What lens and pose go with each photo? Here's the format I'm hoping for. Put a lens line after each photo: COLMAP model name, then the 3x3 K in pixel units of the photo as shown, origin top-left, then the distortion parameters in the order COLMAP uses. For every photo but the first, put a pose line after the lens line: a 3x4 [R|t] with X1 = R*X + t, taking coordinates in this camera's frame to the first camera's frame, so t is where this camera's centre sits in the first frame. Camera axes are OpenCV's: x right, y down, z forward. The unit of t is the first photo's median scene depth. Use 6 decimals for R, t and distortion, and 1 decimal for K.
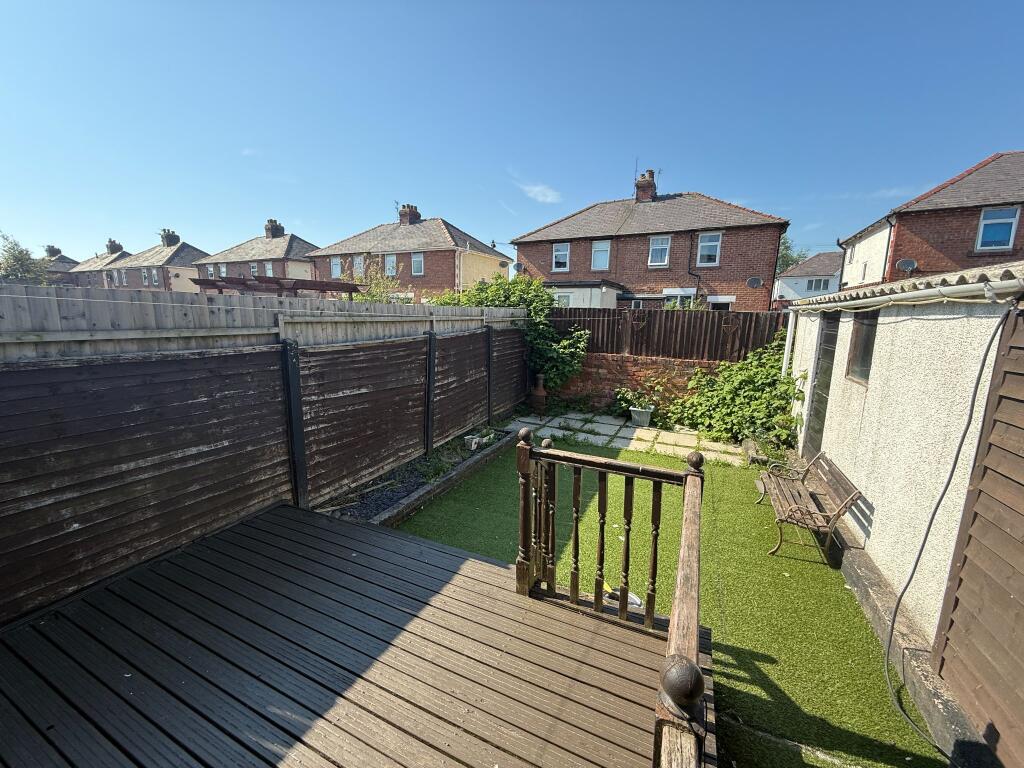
lens RADIAL K [[410.6, 0, 507.3], [0, 410.6, 384.2], [0, 0, 1]] dist [-0.001040, 0.000136]
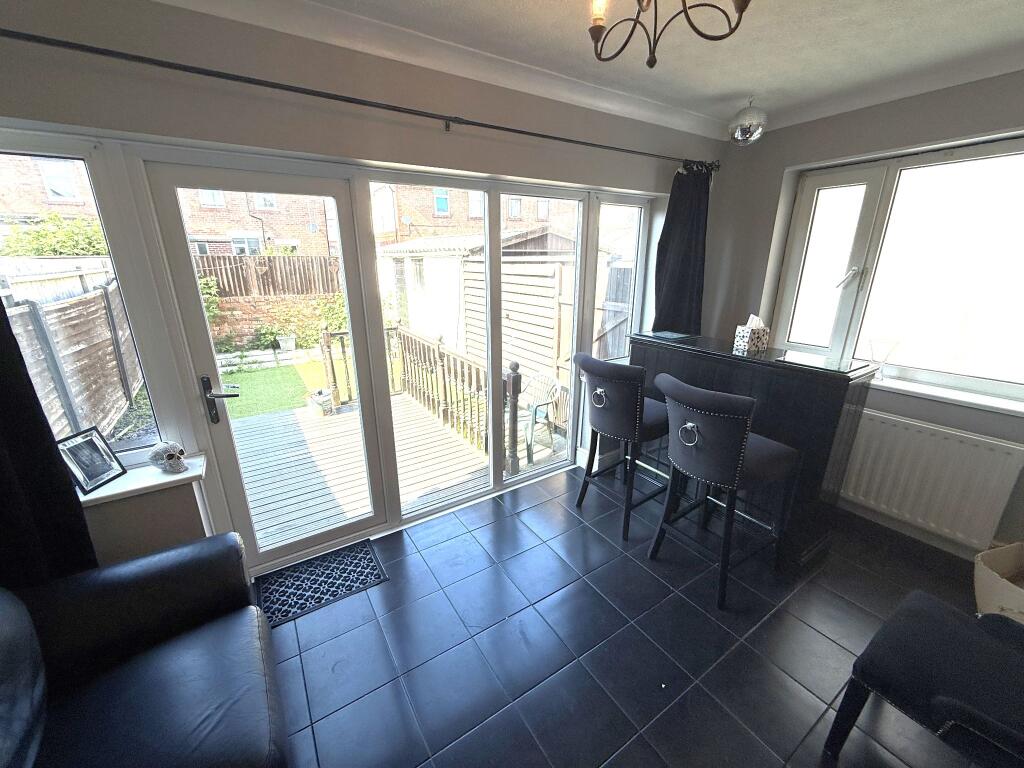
lens RADIAL K [[410.6, 0, 511.5], [0, 410.6, 382.9], [0, 0, 1]] dist [-0.001040, 0.000136]
pose [[0.529048, -0.268608, 0.804959, -0.344624], [0.155294, 0.963208, 0.219350, 0.024589], [-0.834262, 0.008959, 0.551296, -0.262197]]
